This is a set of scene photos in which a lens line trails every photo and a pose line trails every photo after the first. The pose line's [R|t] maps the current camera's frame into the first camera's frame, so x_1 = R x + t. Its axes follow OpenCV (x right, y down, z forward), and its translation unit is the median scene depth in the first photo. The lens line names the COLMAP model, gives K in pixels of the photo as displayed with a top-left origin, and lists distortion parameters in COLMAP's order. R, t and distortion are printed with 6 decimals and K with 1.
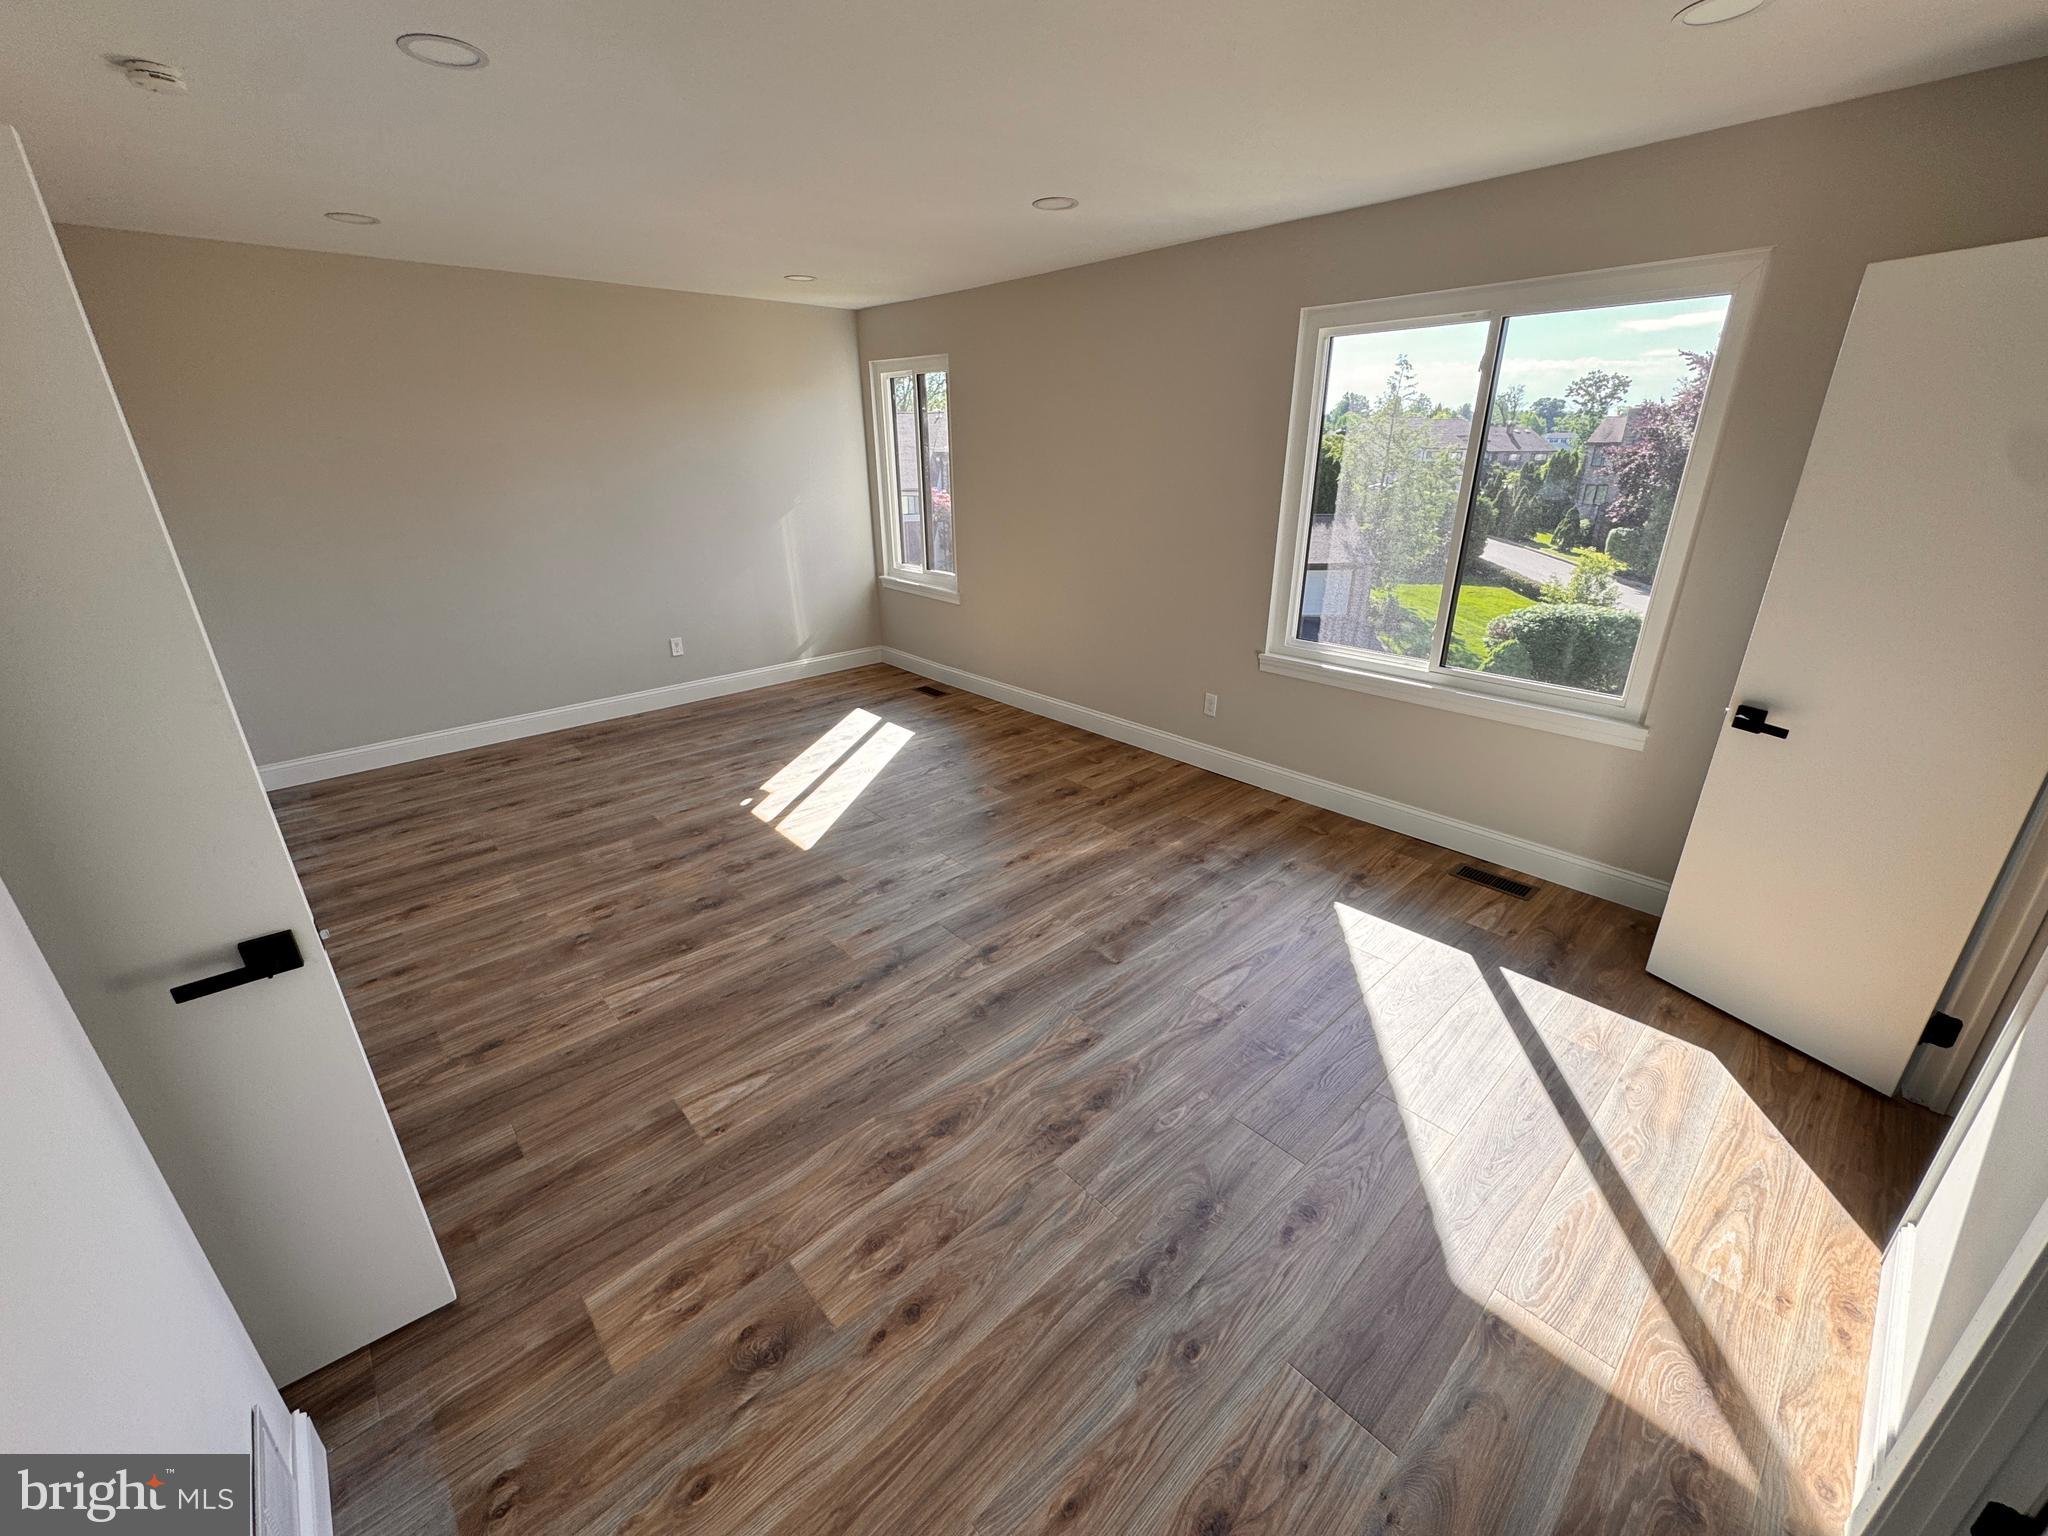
lens RADIAL K [[813.4, 0, 1024.0], [0, 813.4, 768.0], [0, 0, 1]] dist [-0.001117, -0.000147]
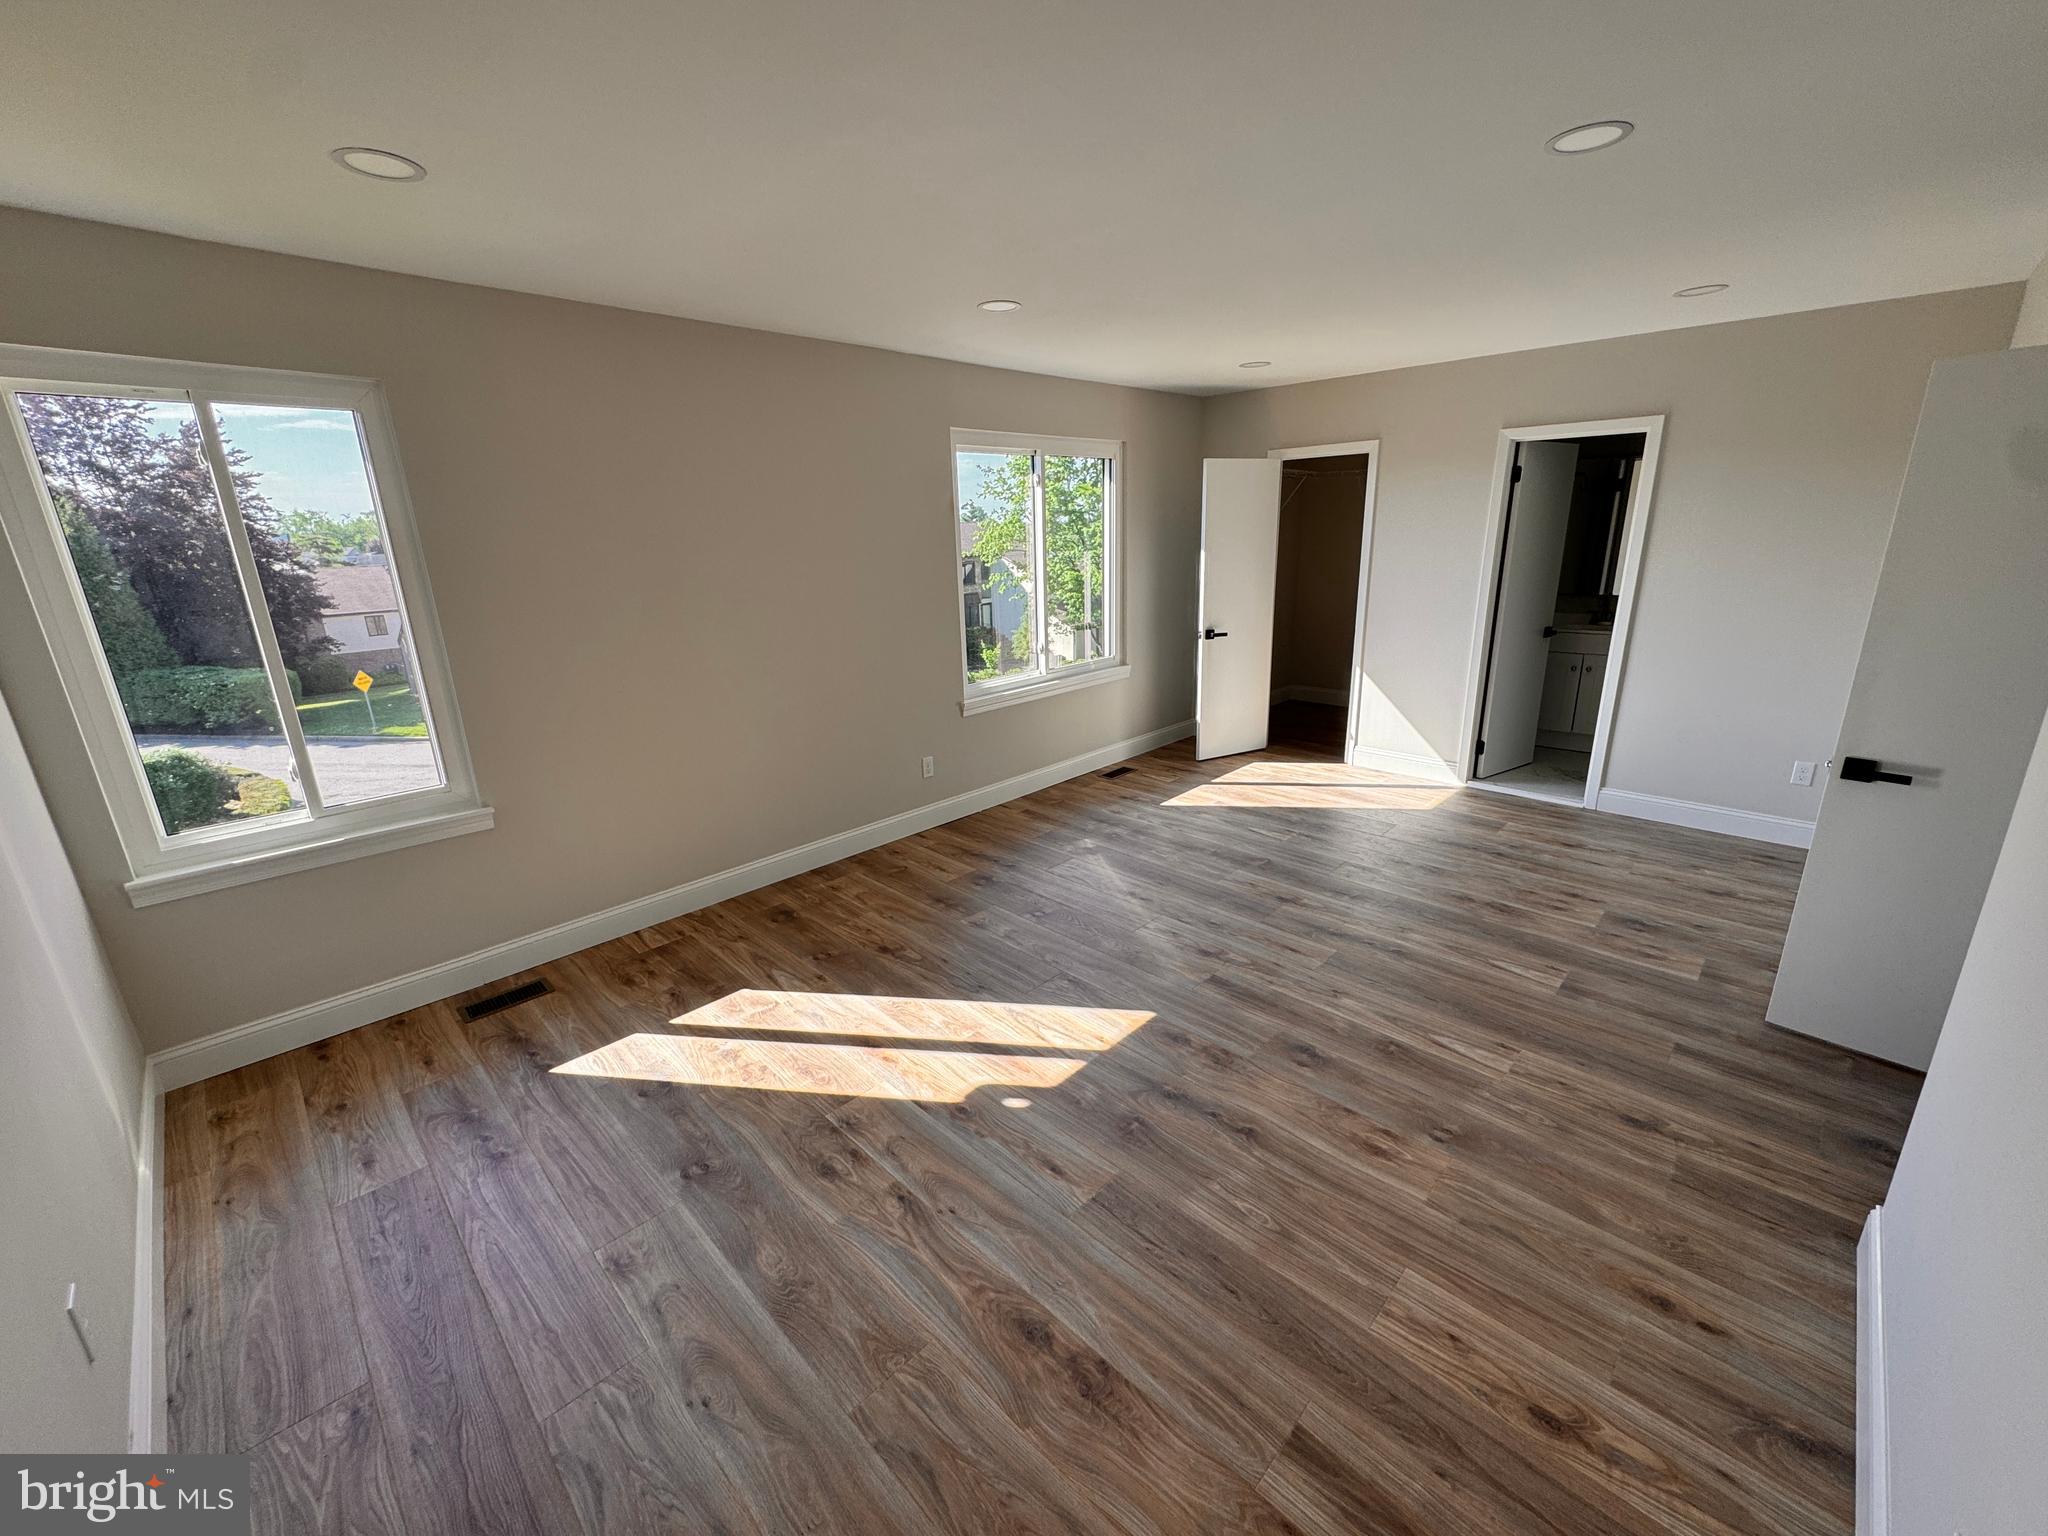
lens RADIAL K [[813.4, 0, 1024.0], [0, 813.4, 768.0], [0, 0, 1]] dist [-0.001117, -0.000147]
pose [[-0.054273, -0.274732, 0.959988, -1.019410], [0.399135, 0.875289, 0.273058, -0.402337], [-0.915284, 0.397984, 0.062151, 1.031115]]
